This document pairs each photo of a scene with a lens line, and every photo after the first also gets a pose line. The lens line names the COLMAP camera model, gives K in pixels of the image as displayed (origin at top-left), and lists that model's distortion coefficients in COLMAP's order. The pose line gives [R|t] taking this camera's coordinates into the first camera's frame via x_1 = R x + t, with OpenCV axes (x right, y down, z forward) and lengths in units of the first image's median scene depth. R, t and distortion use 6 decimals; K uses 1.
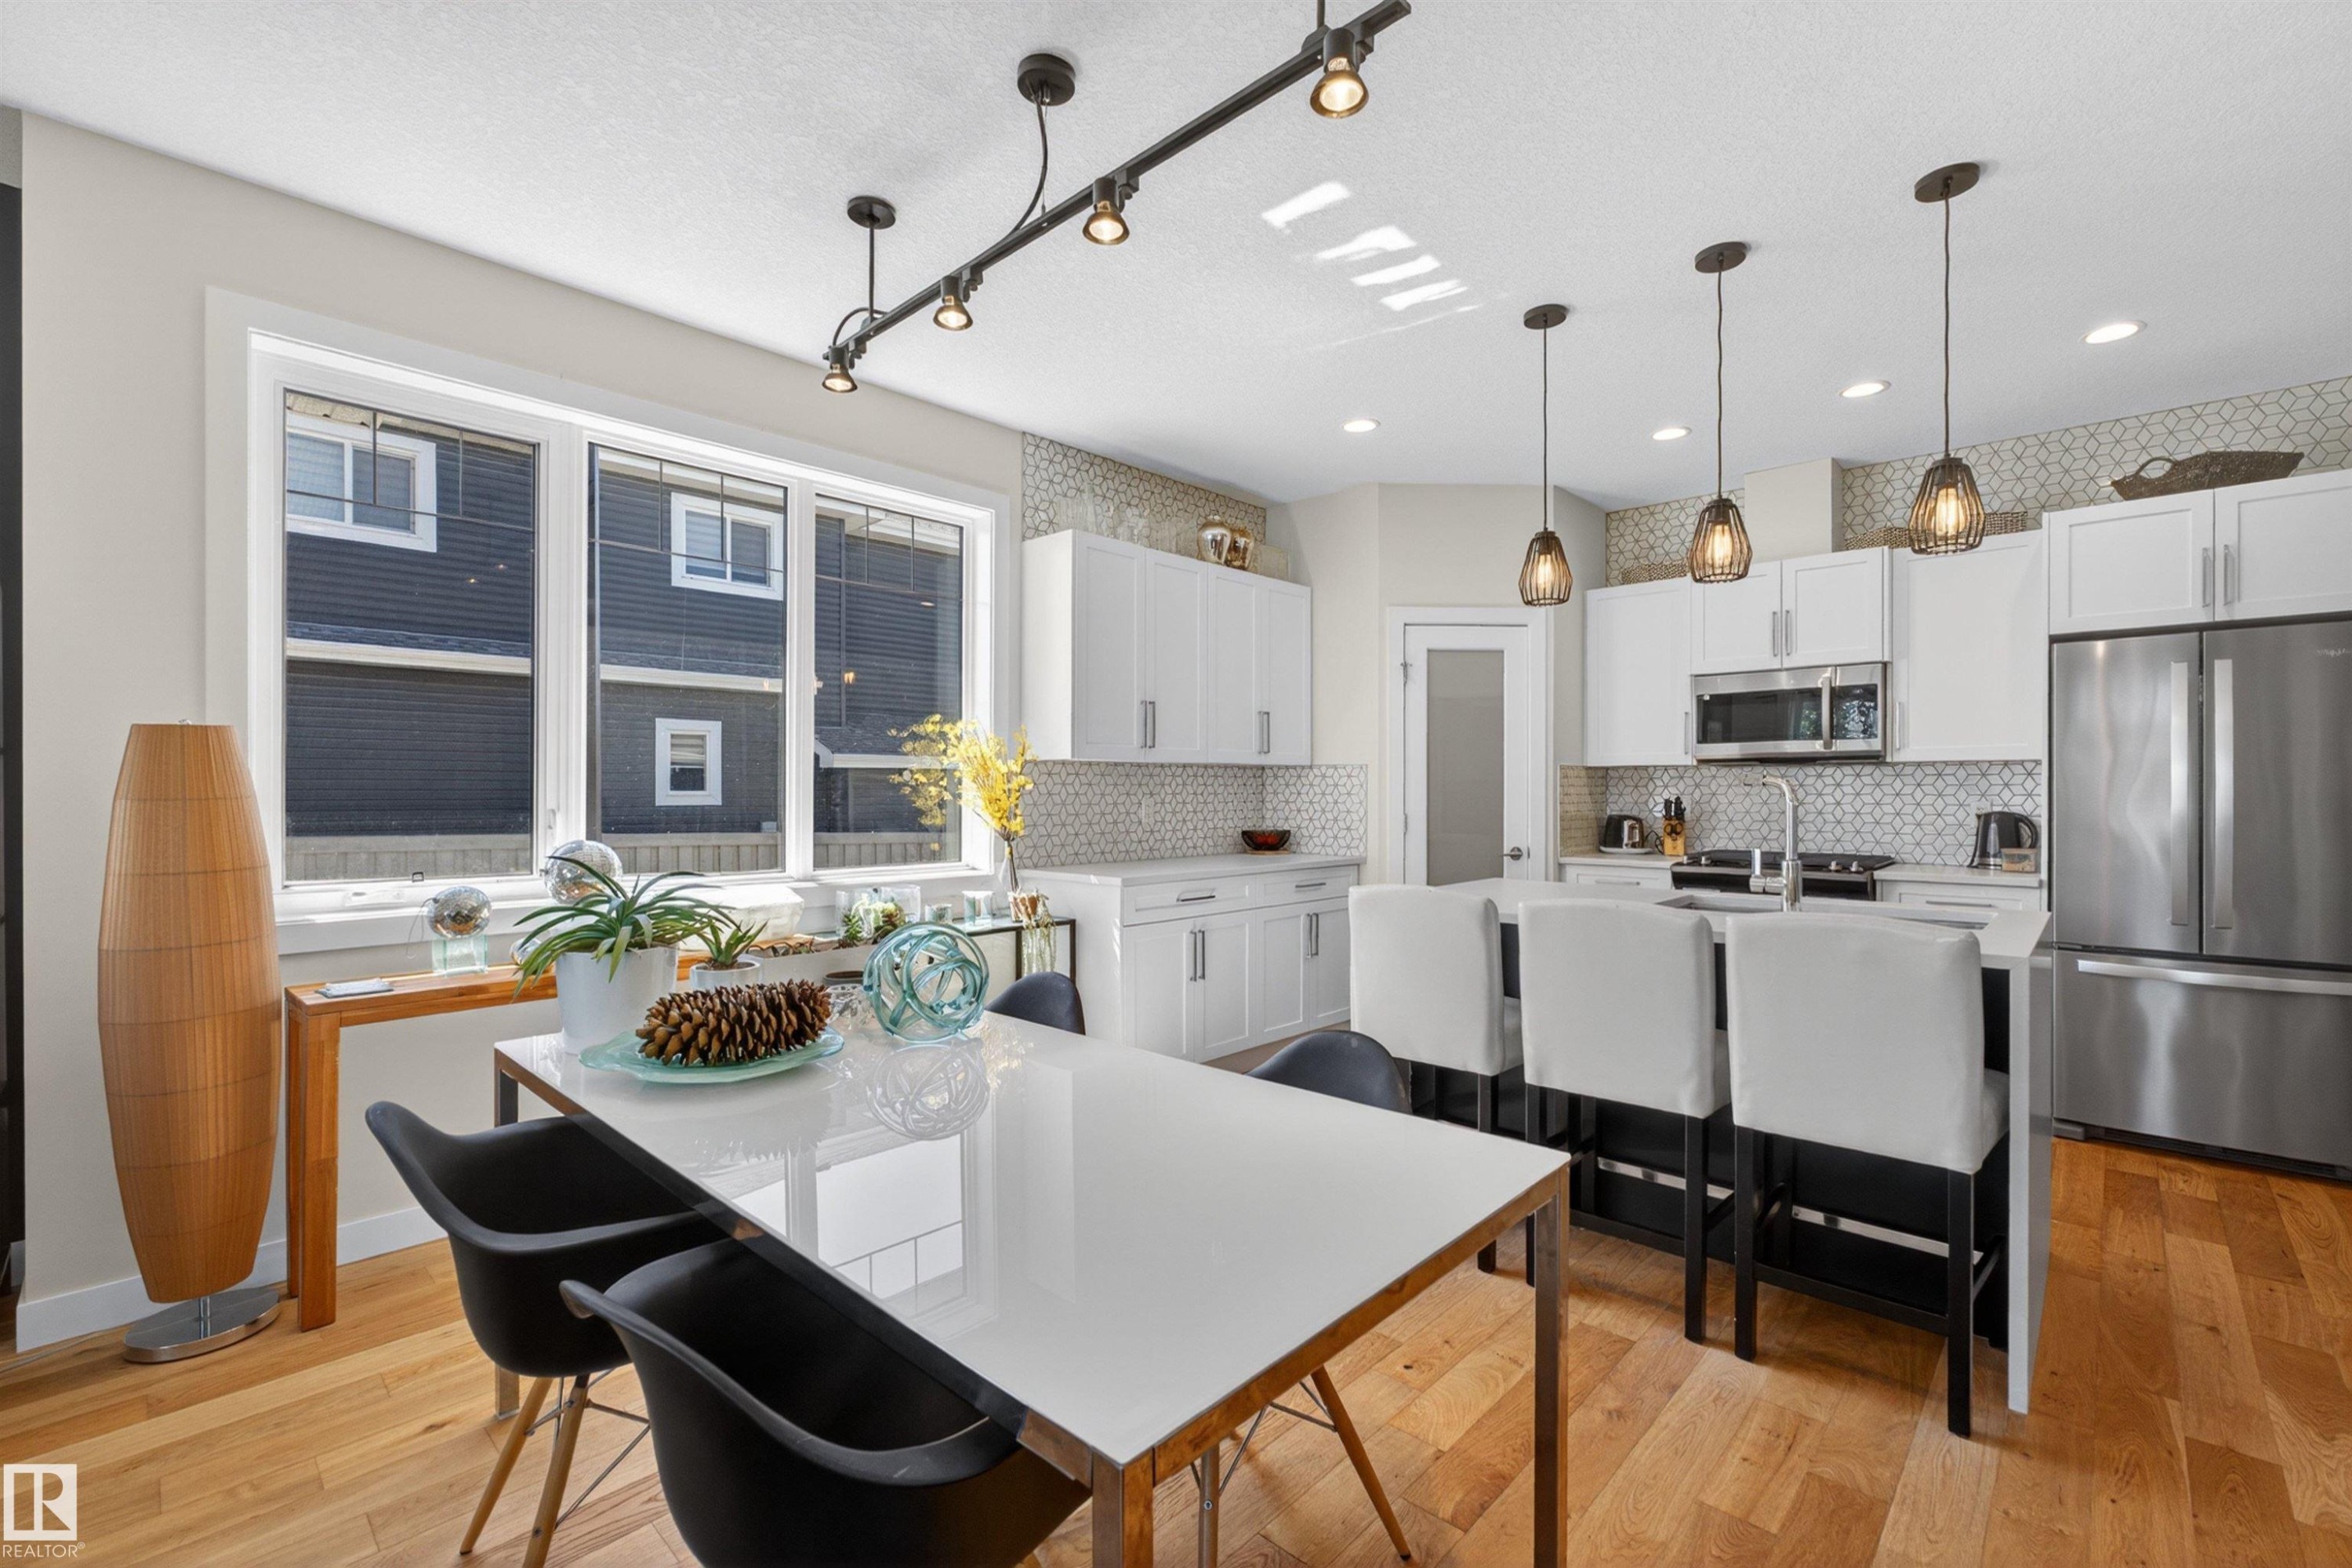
lens RADIAL K [[1009.4, 0, 1181.4], [0, 1009.4, 783.4], [0, 0, 1]] dist [-0.015707, 0.006031]
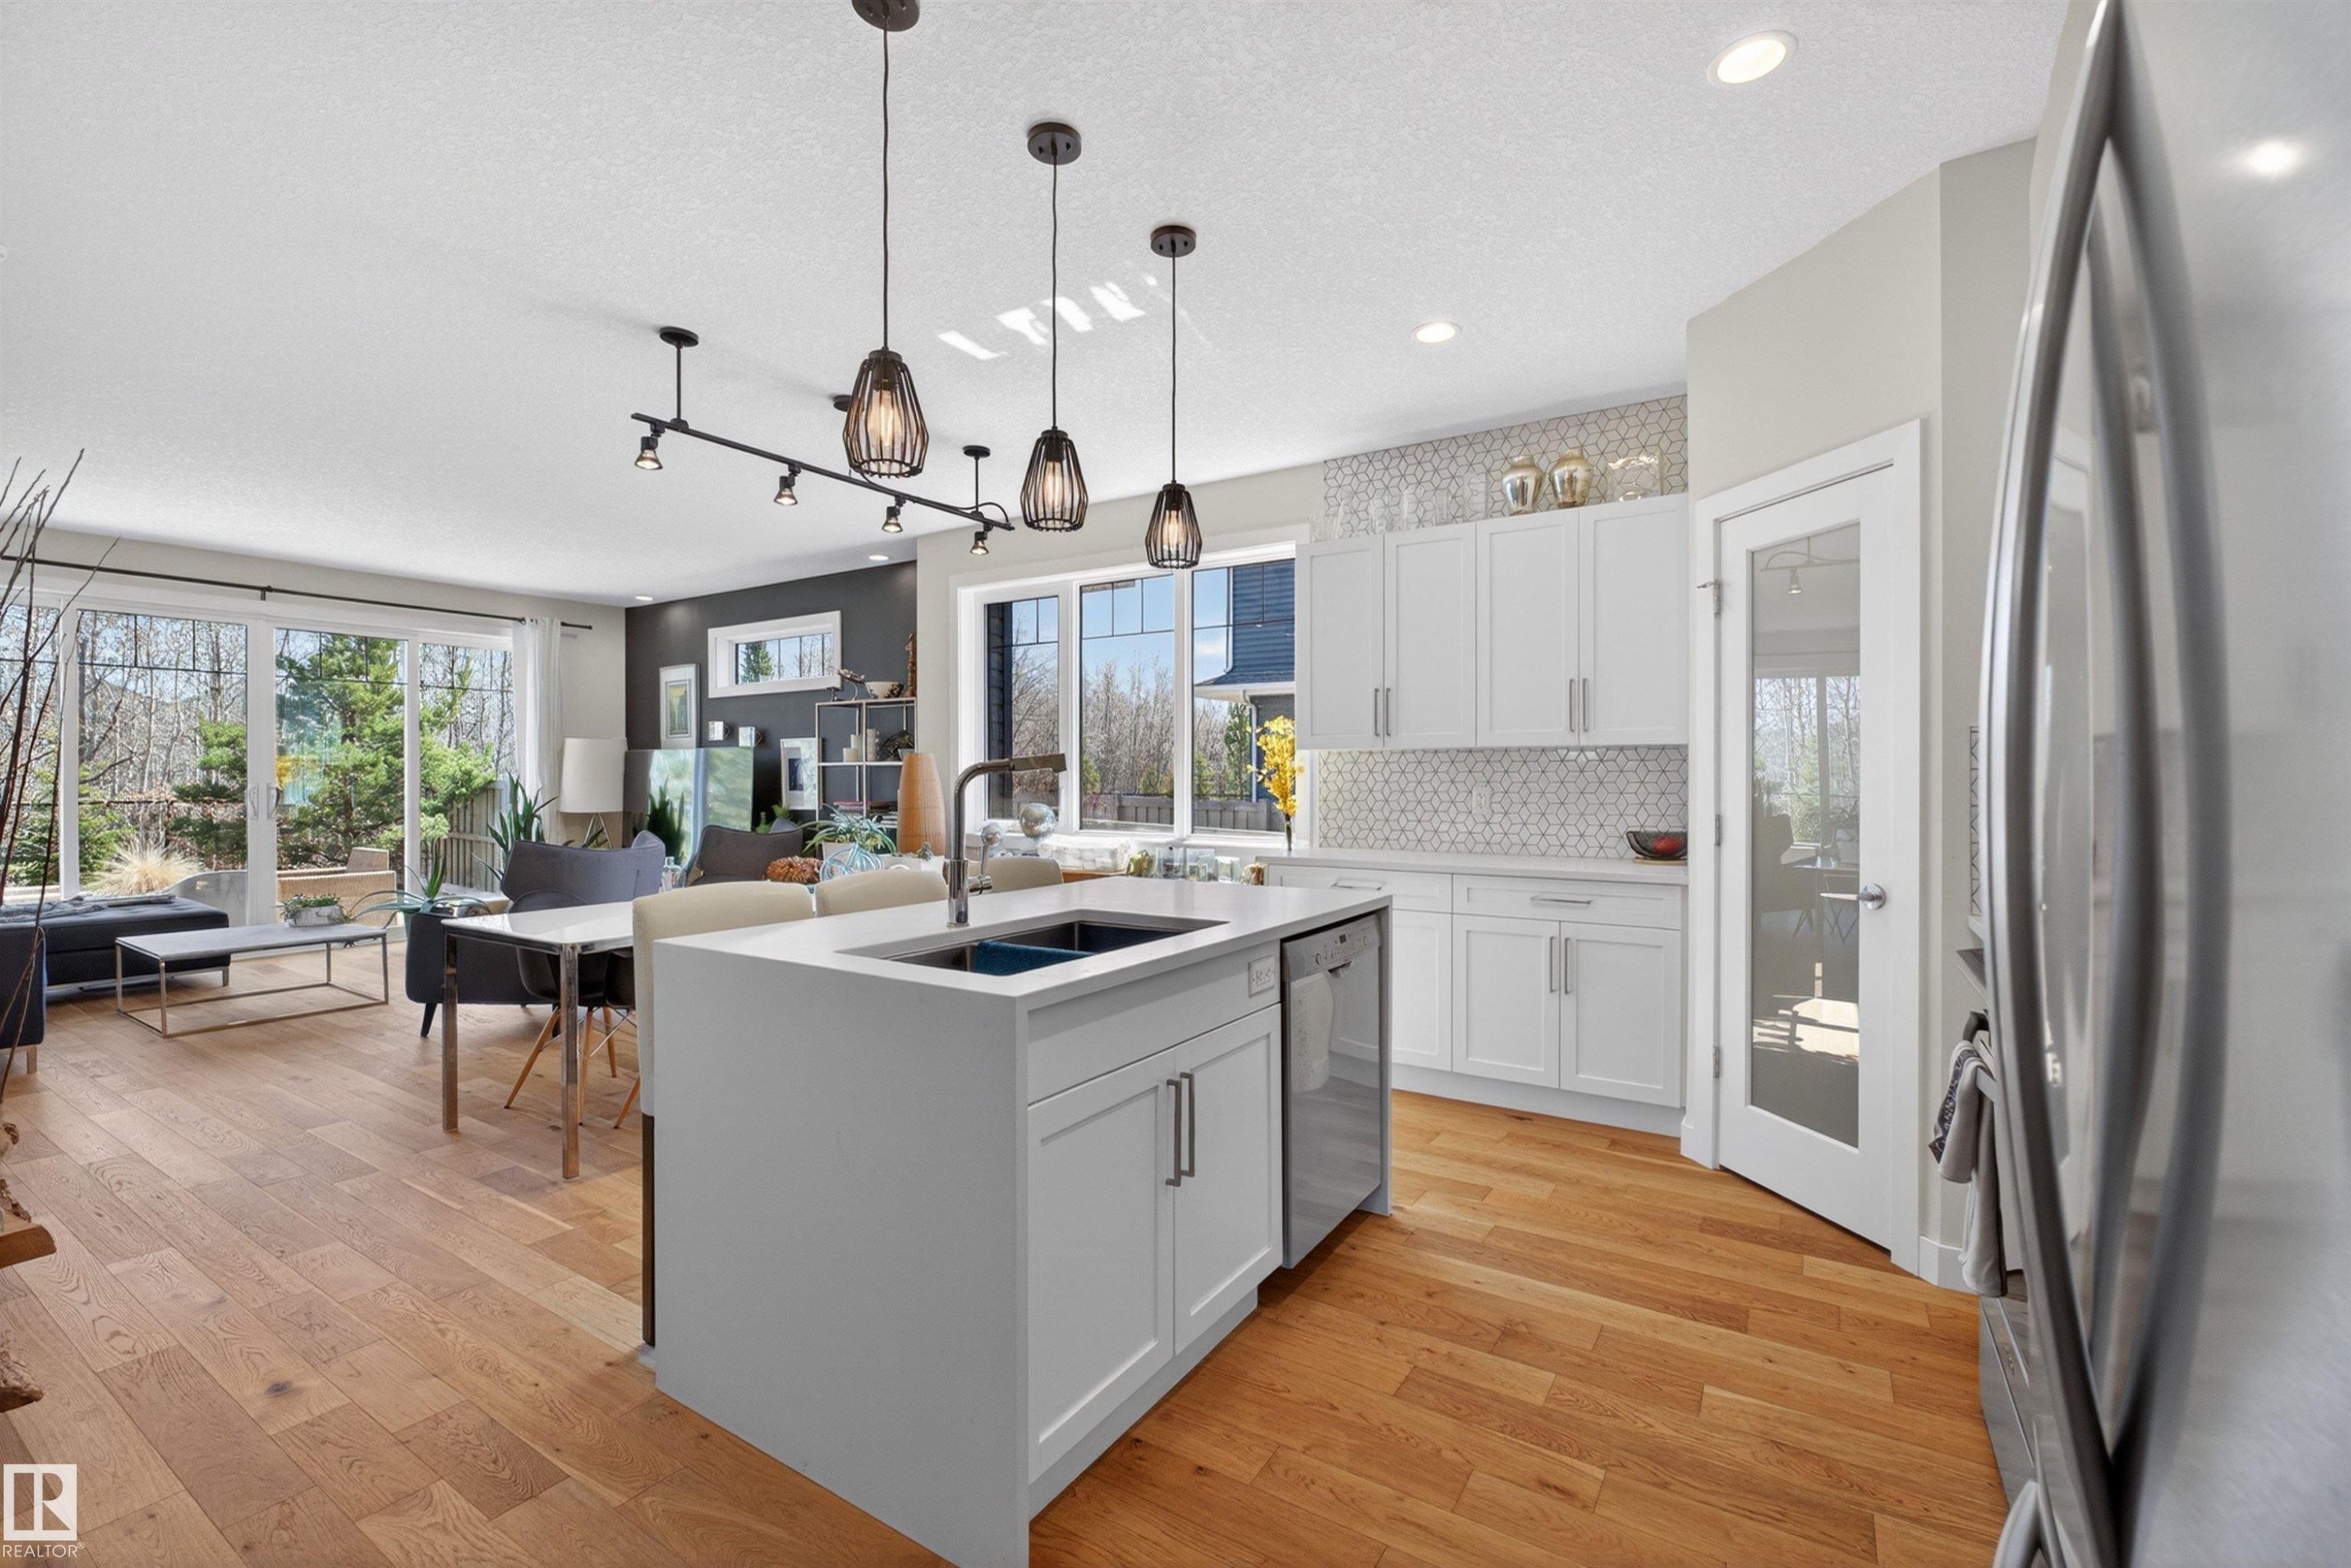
lens RADIAL K [[1008.9, 0, 1175.3], [0, 1008.9, 780.2], [0, 0, 1]] dist [-0.015707, 0.006031]
pose [[0.180038, -0.000238, -0.983660, 0.814691], [0.007275, 0.999973, 0.001090, 0.005424], [0.983633, -0.007352, 0.180035, 0.555907]]
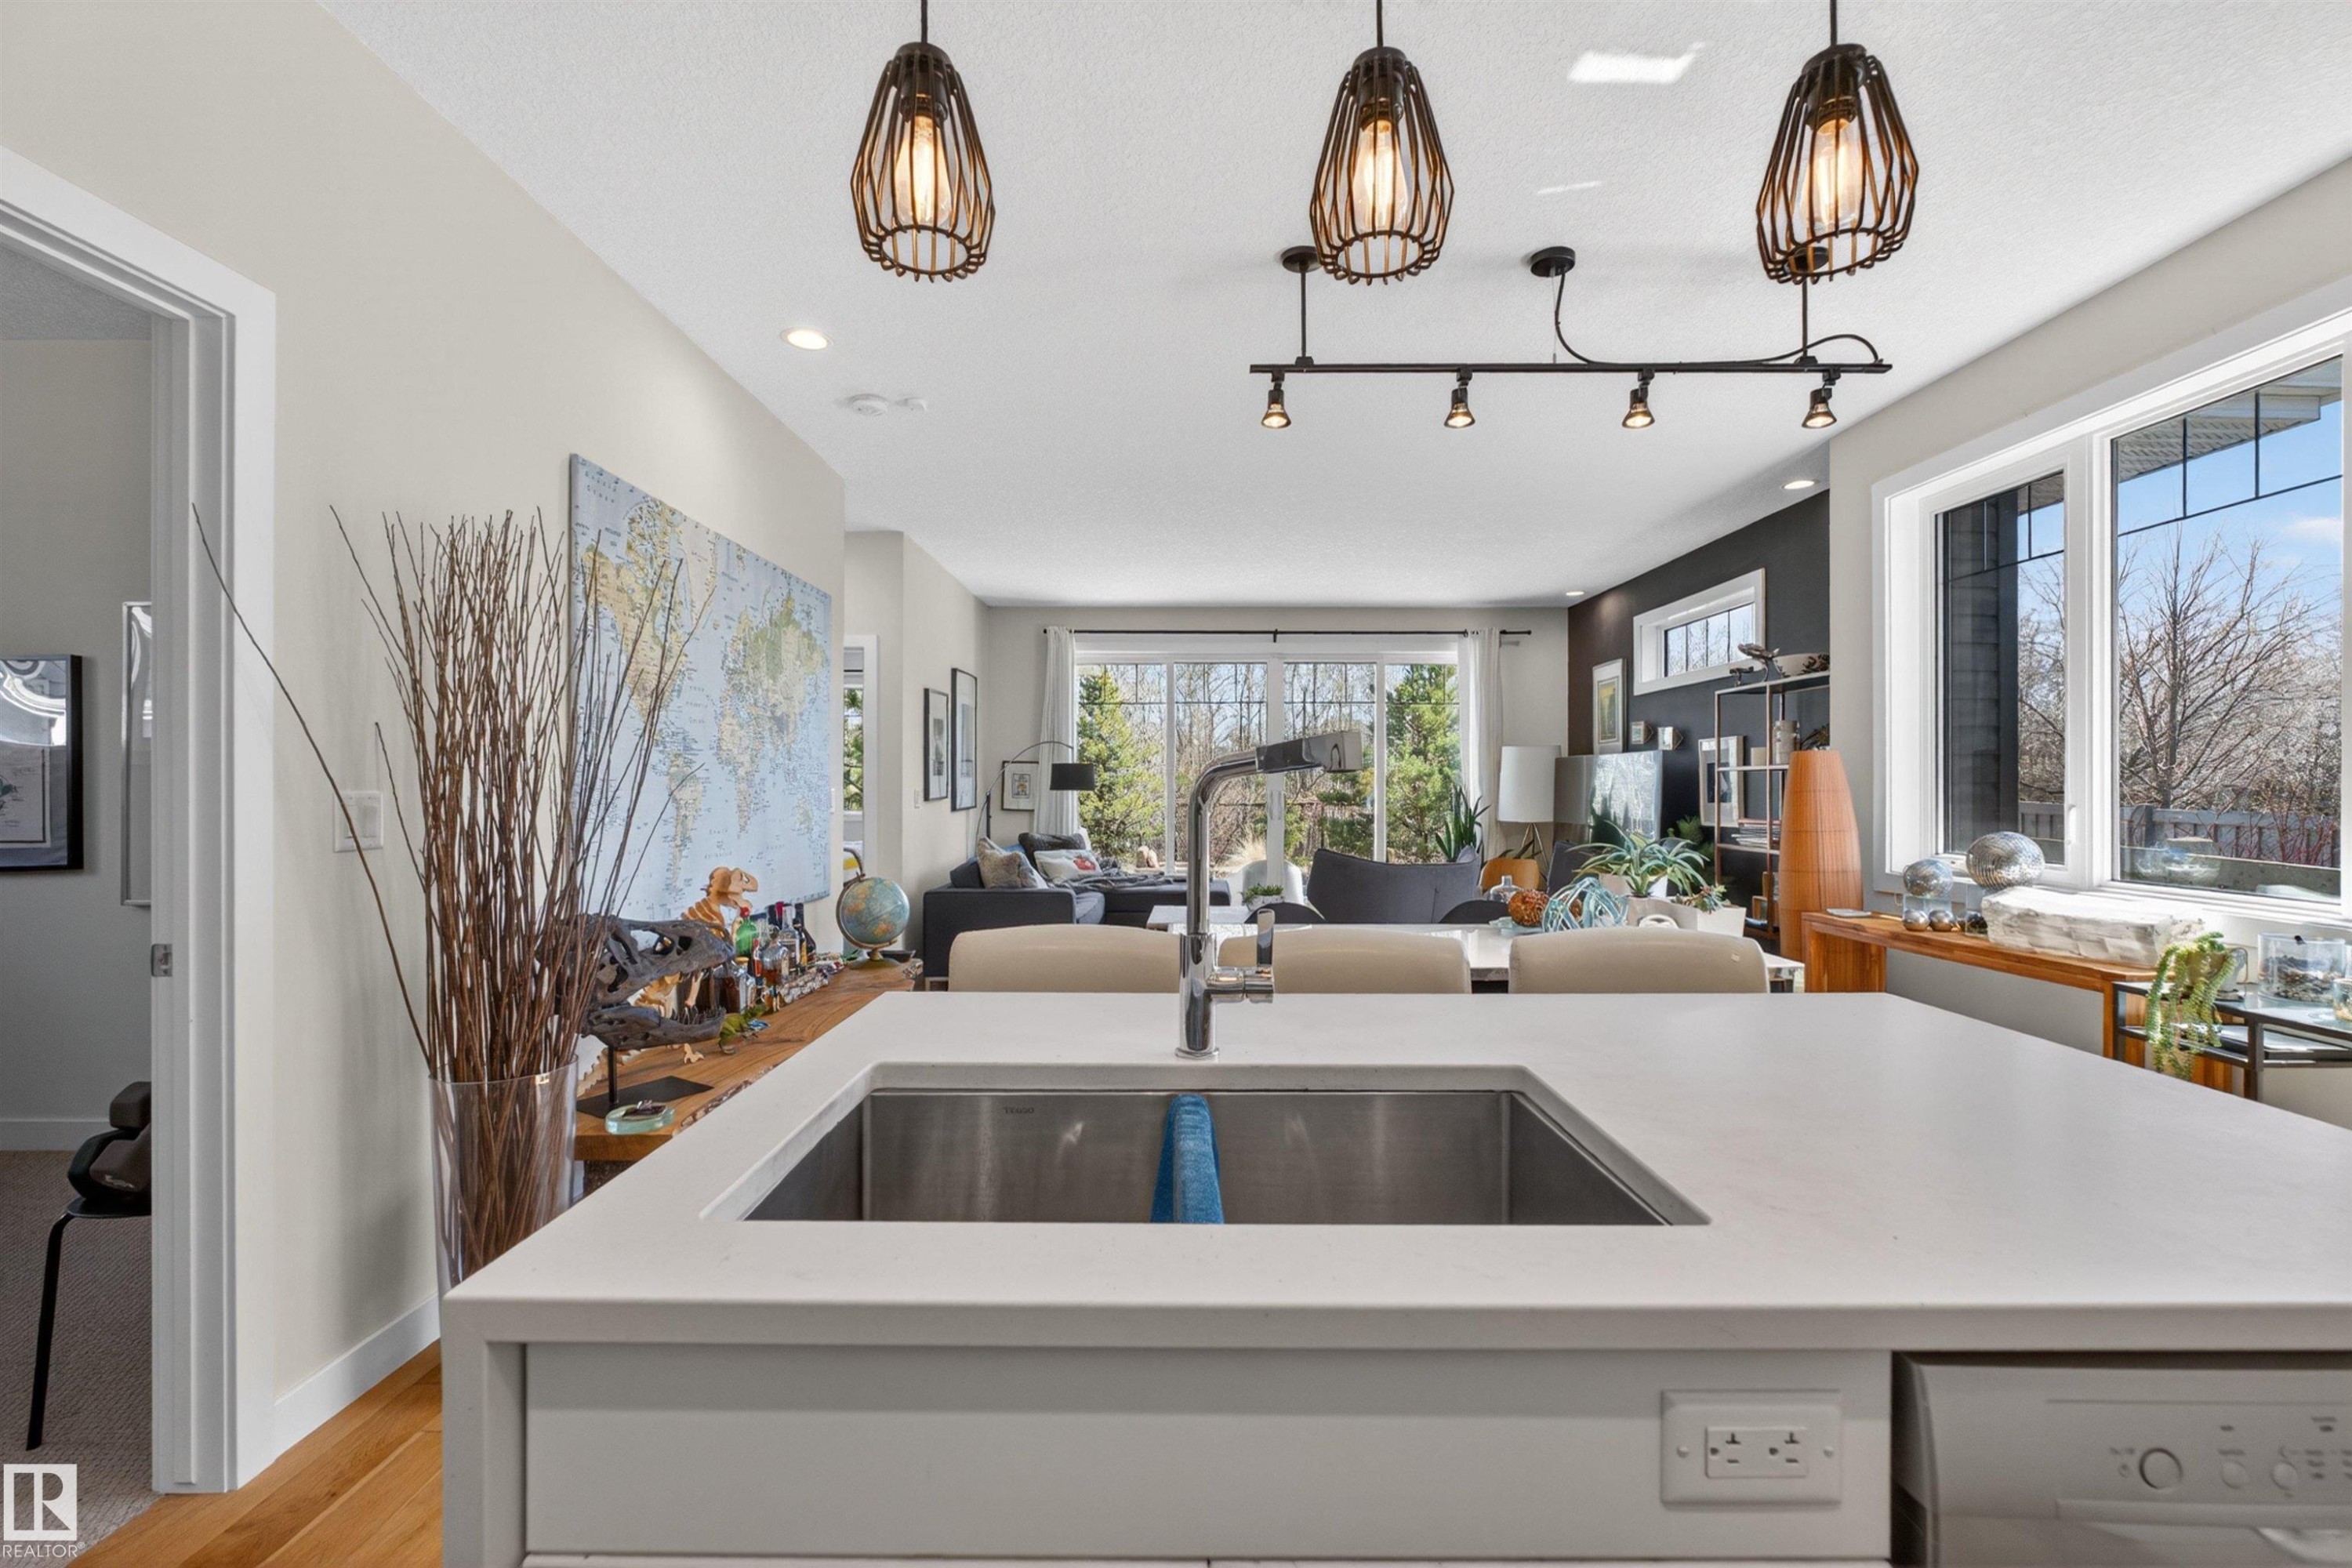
lens RADIAL K [[1009.4, 0, 1180.1], [0, 1009.4, 785.6], [0, 0, 1]] dist [-0.015707, 0.006031]
pose [[-0.733305, -0.003946, -0.679889, 0.507669], [0.001420, 0.999972, -0.007336, 0.006144], [0.679899, -0.006345, -0.733279, 0.727230]]
